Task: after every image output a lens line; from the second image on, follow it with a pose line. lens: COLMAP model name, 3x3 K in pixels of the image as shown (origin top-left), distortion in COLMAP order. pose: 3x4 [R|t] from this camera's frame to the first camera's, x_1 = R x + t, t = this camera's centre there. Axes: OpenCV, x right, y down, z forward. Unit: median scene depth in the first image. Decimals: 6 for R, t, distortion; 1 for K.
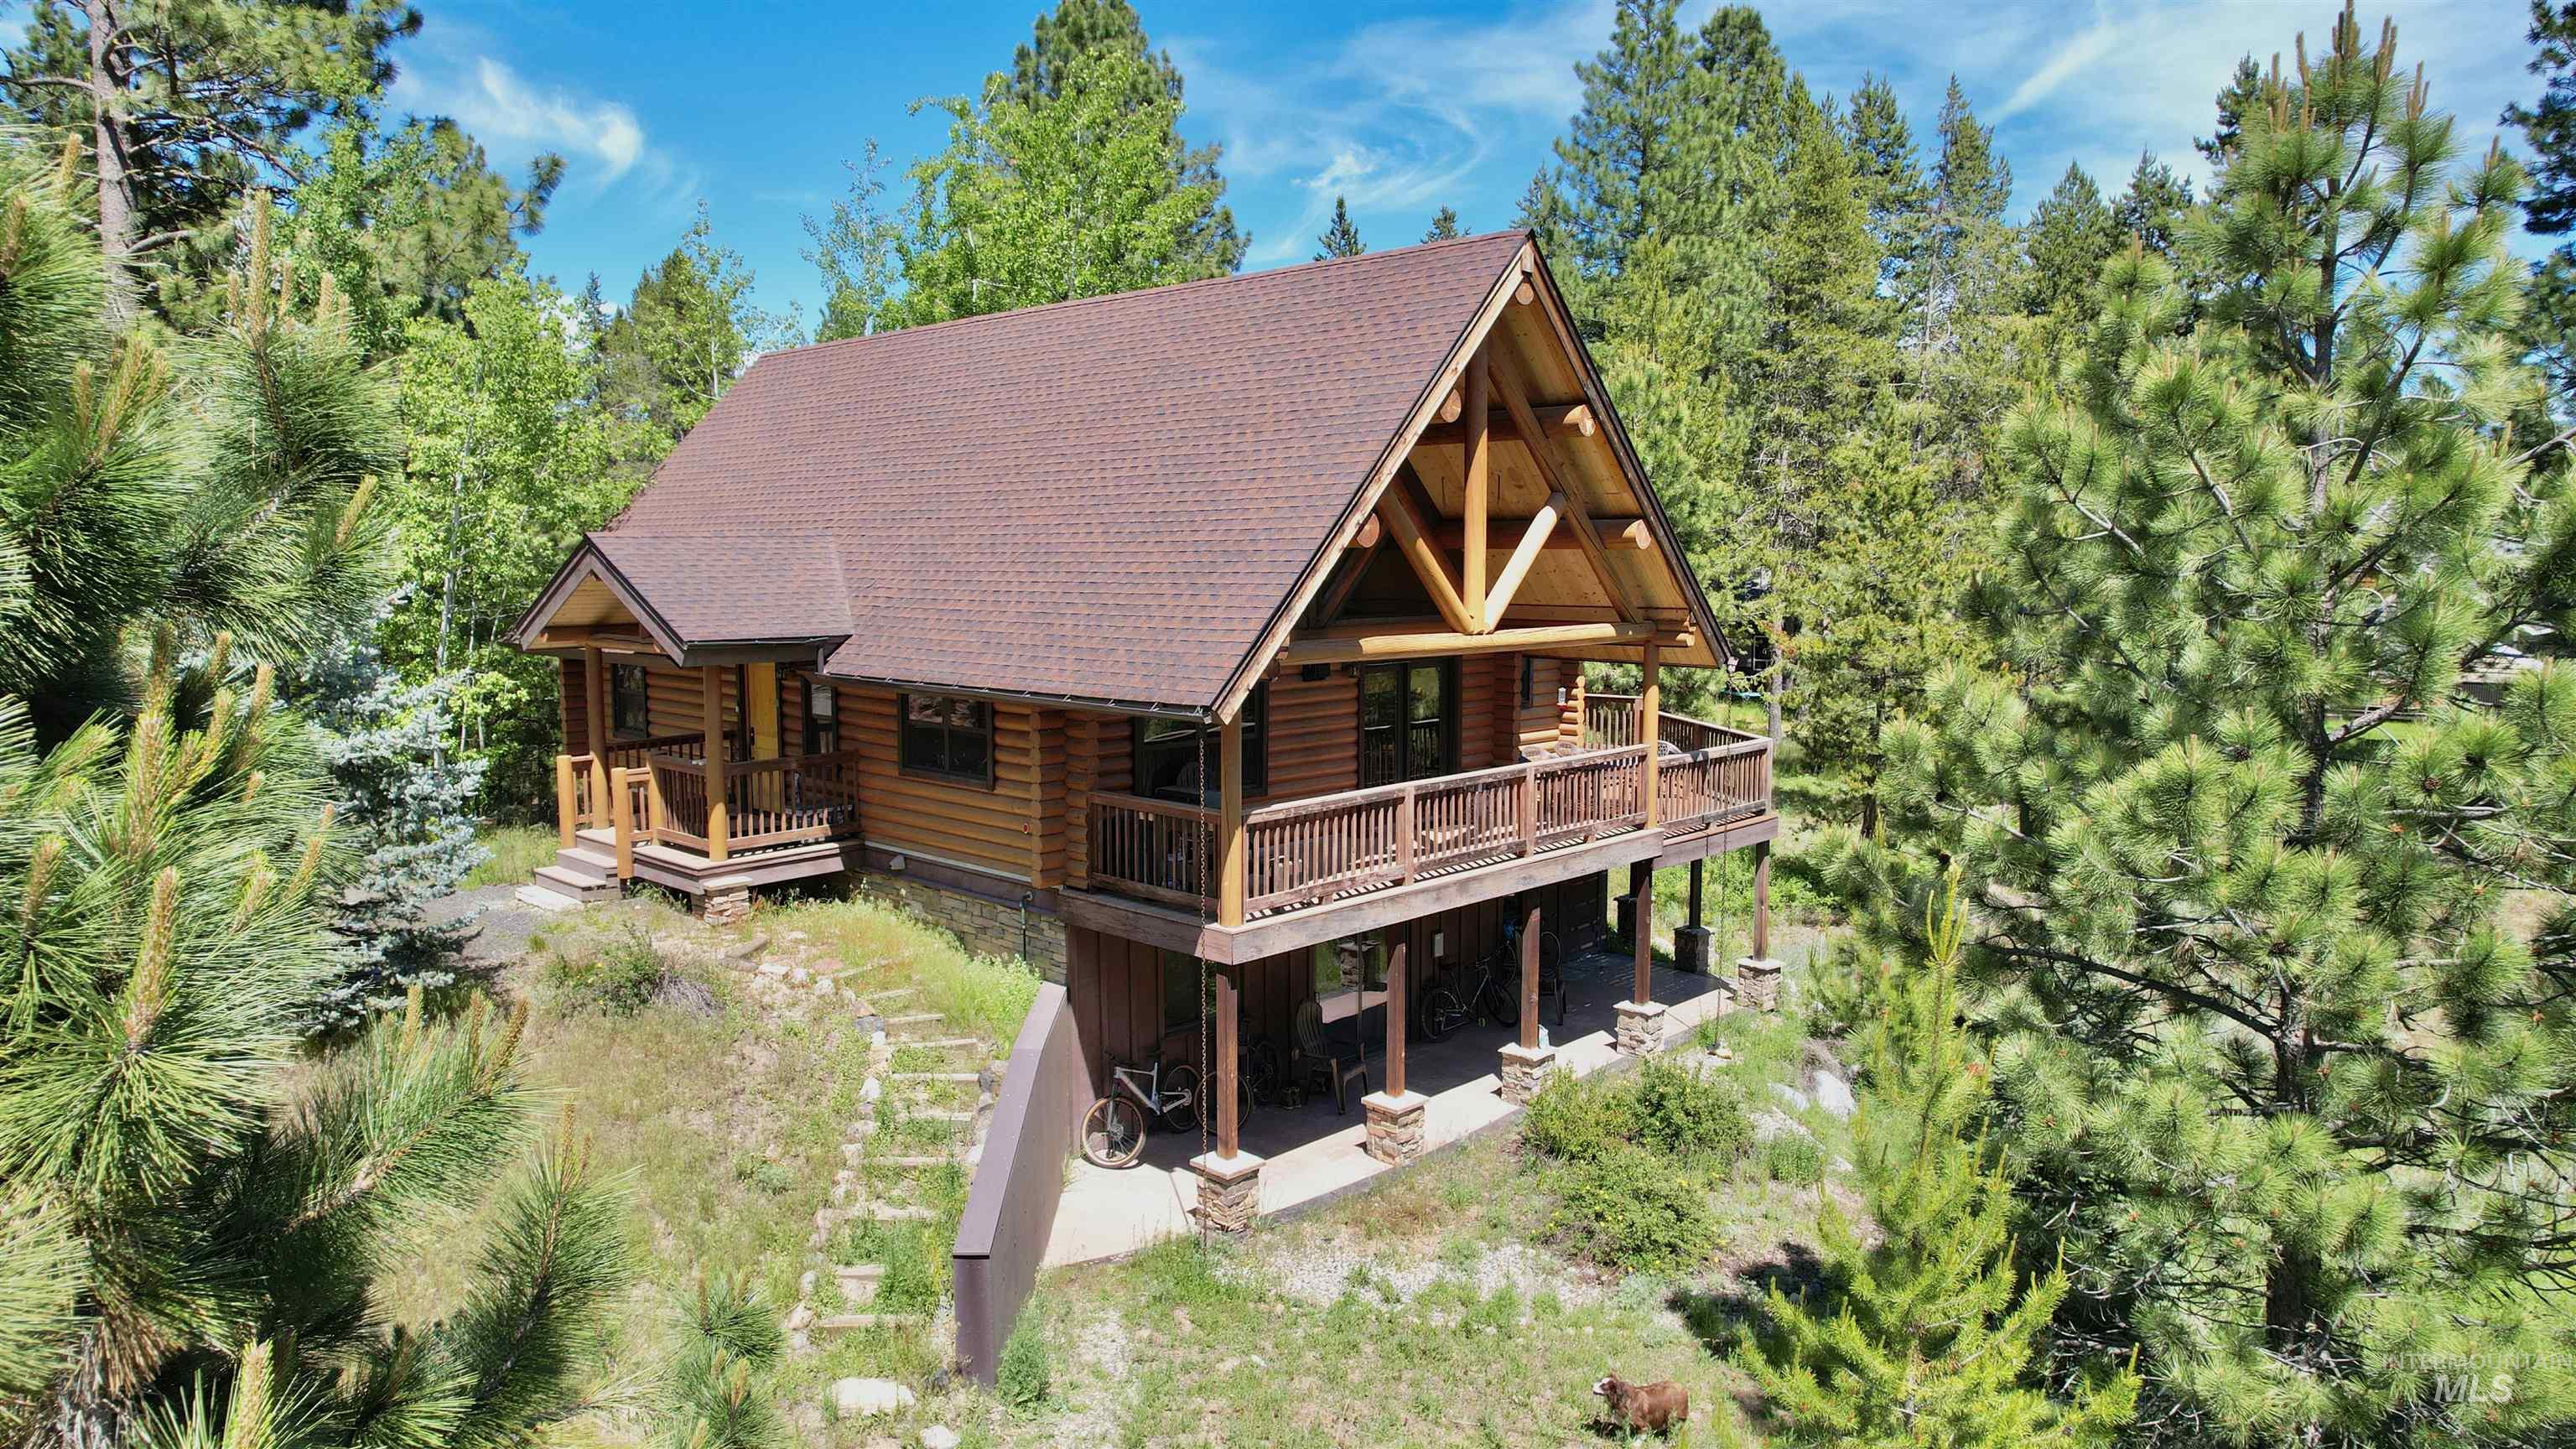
lens RADIAL K [[1617.3, 0, 1281.3], [0, 1617.3, 715.3], [0, 0, 1]] dist [-0.071273, 0.060646]
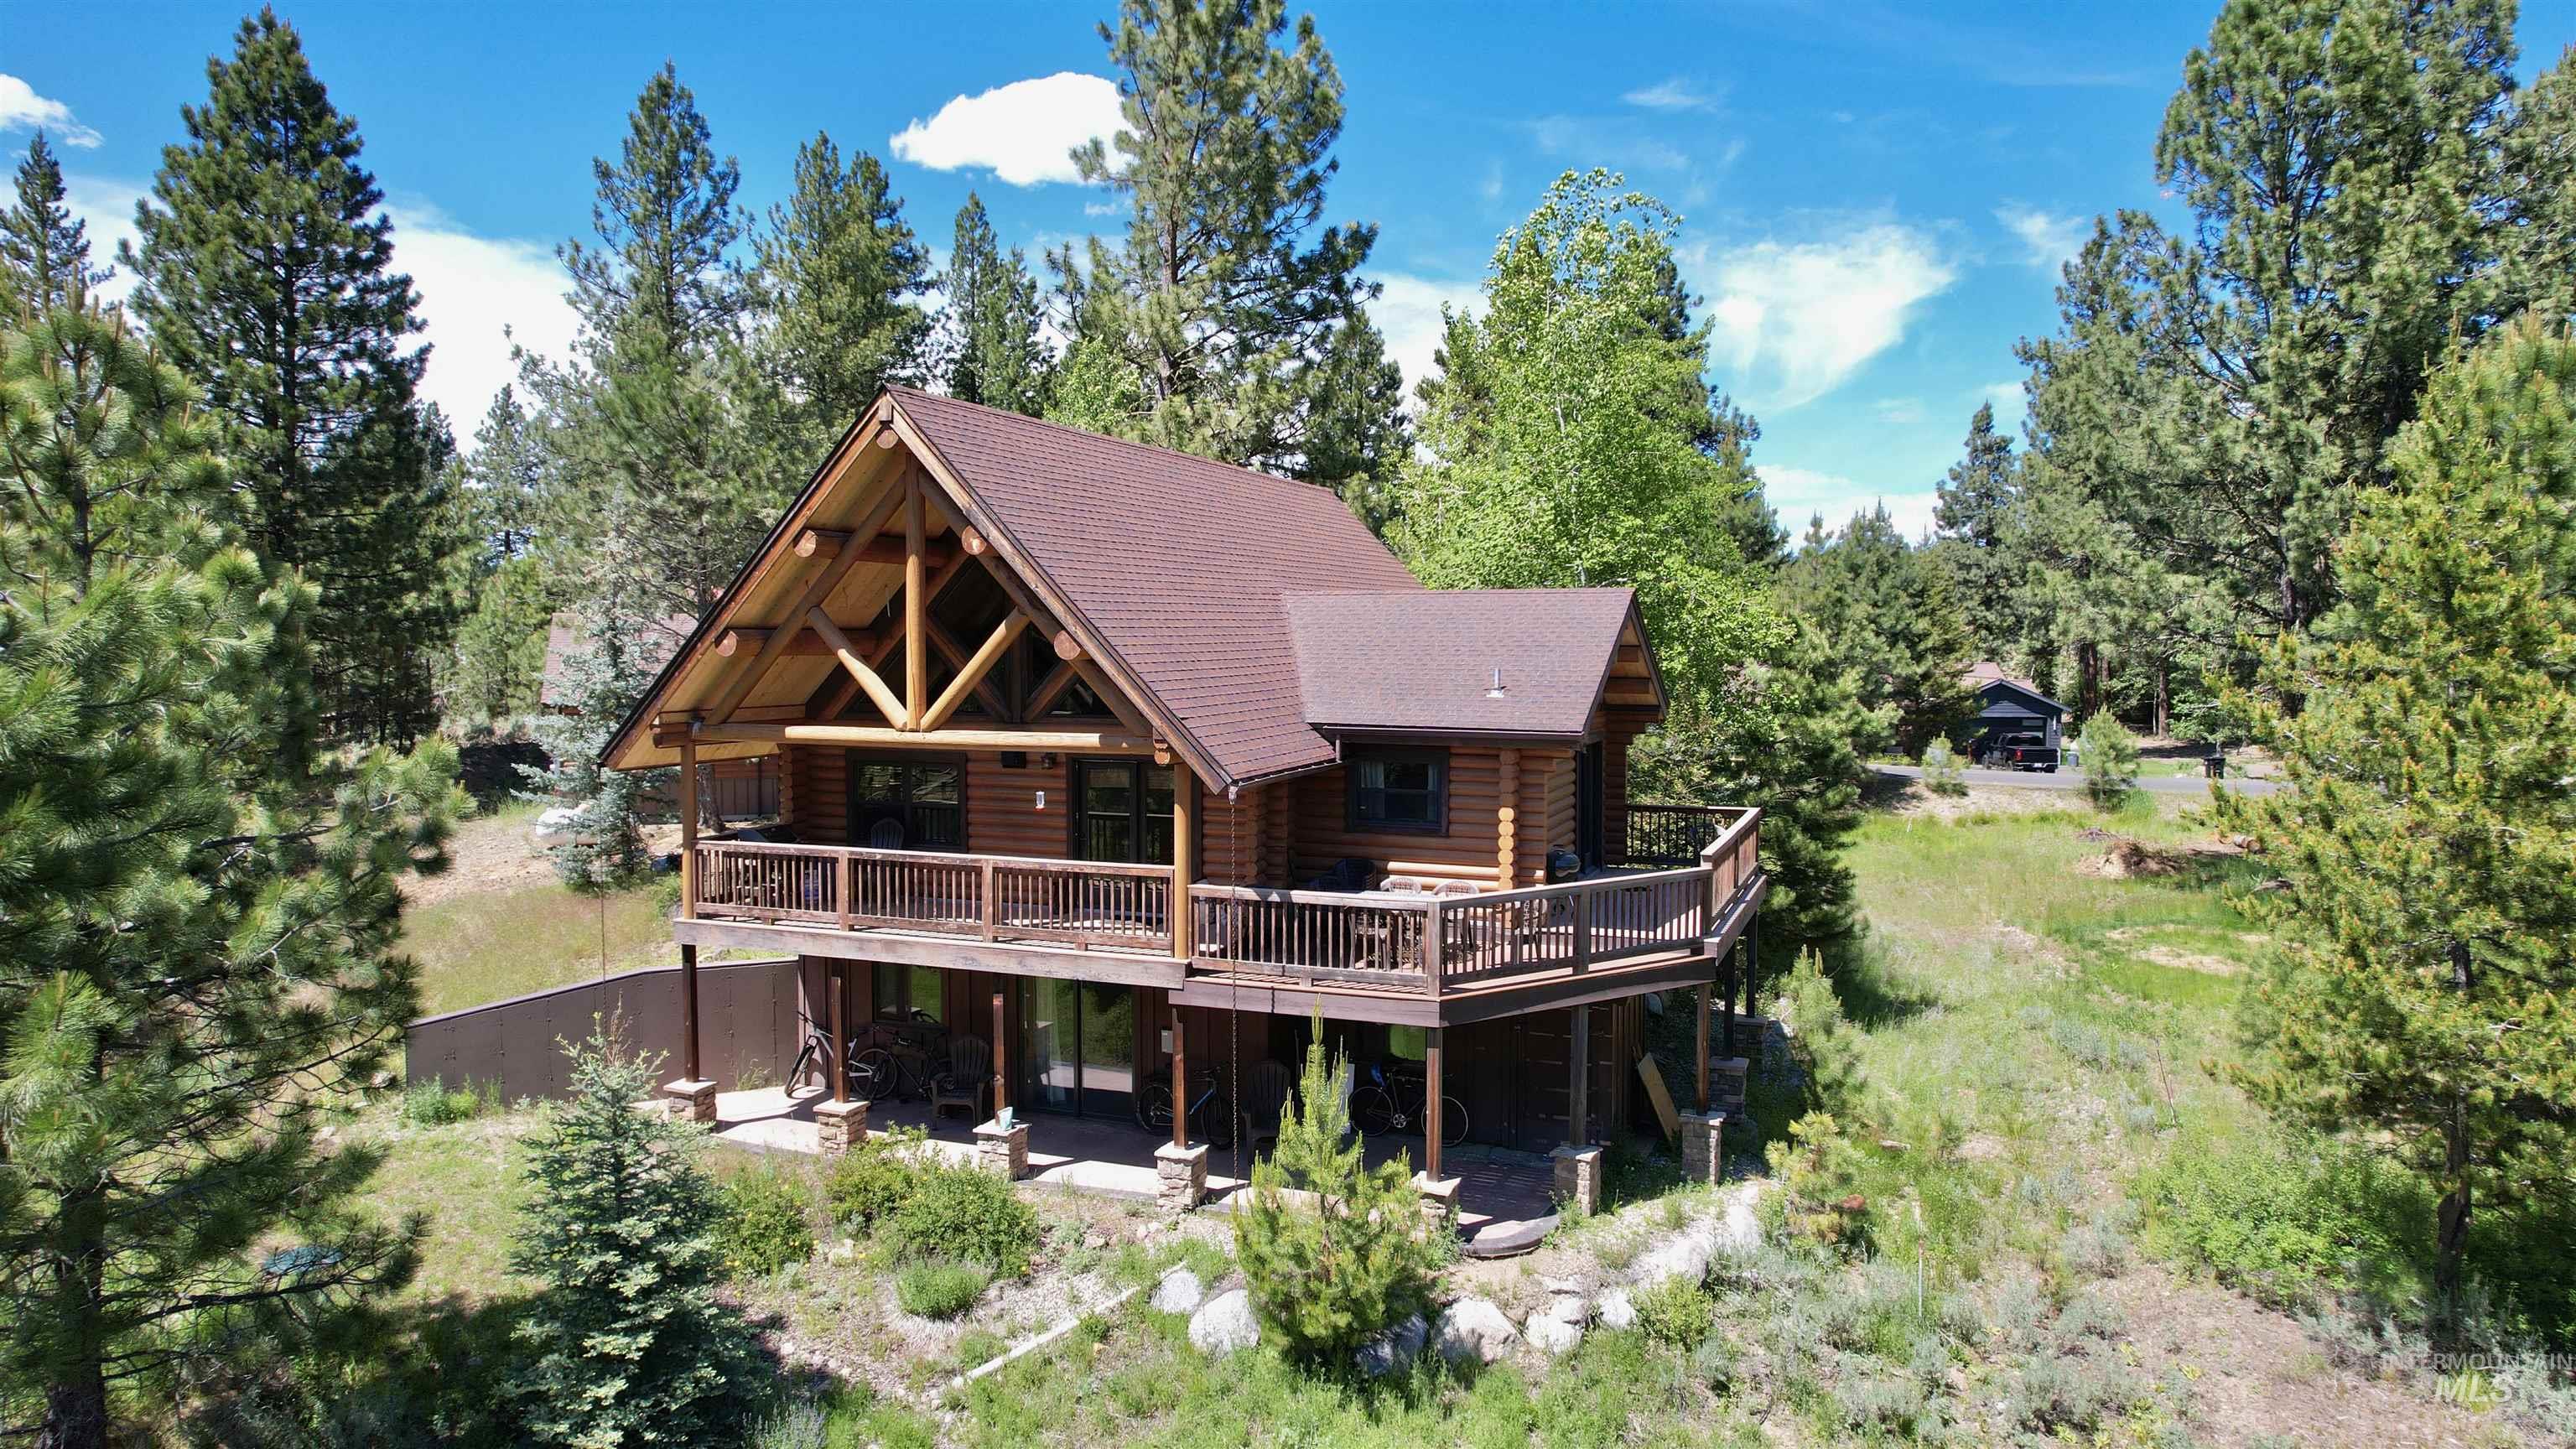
lens RADIAL K [[1617.3, 0, 1281.3], [0, 1617.3, 715.3], [0, 0, 1]] dist [-0.071273, 0.060646]
pose [[0.391747, 0.047029, -0.918870, 1.265134], [-0.094360, 0.995480, 0.010721, -0.098262], [0.915222, 0.082505, 0.394414, 0.773467]]
